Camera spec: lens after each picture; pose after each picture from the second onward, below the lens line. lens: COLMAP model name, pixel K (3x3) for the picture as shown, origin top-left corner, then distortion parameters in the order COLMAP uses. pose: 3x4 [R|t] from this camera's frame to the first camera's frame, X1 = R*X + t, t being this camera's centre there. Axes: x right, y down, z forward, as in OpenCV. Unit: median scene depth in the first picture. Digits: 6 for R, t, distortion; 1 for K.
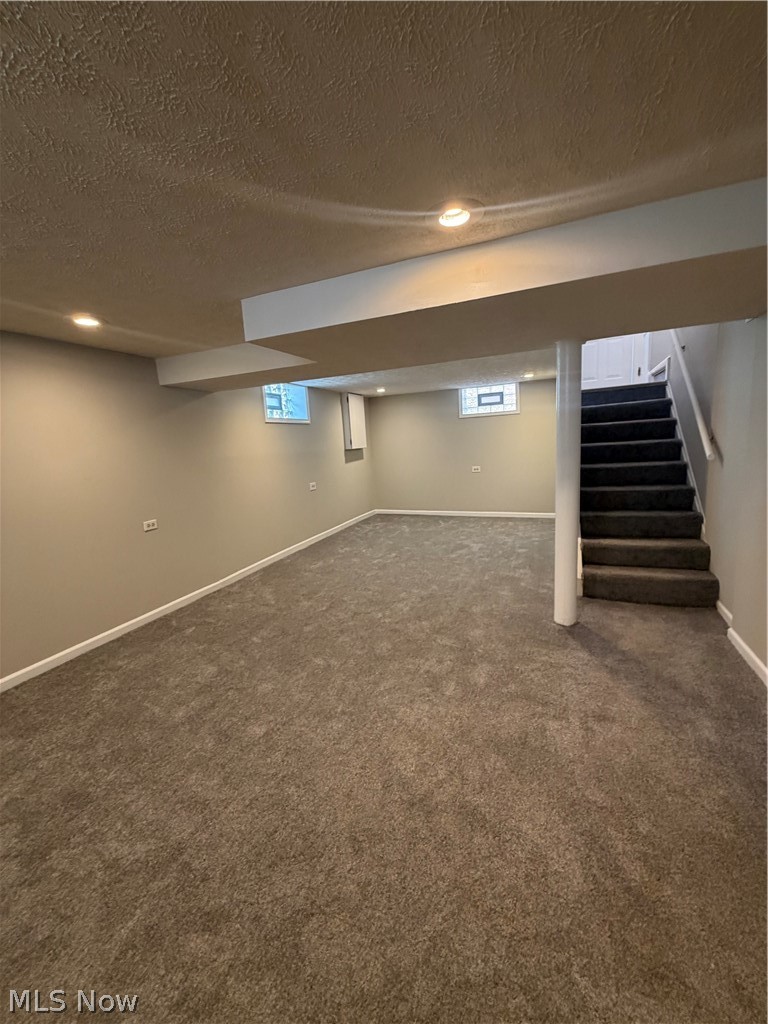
lens RADIAL K [[410.5, 0, 387.4], [0, 410.5, 510.5], [0, 0, 1]] dist [-0.001140, 0.000359]
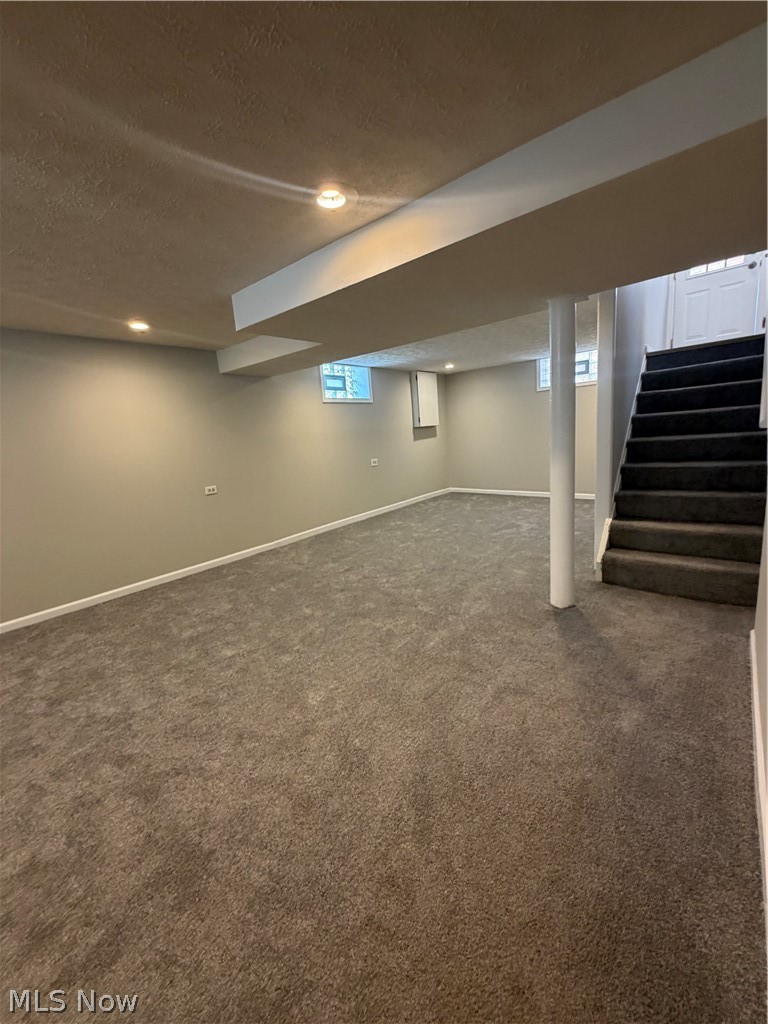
lens RADIAL K [[410.5, 0, 383.3], [0, 410.5, 511.6], [0, 0, 1]] dist [-0.001140, 0.000359]
pose [[0.952627, 0.044319, -0.300896, 0.286732], [-0.030208, 0.998222, 0.051388, 0.021294], [0.302638, -0.039864, 0.952272, -0.009044]]
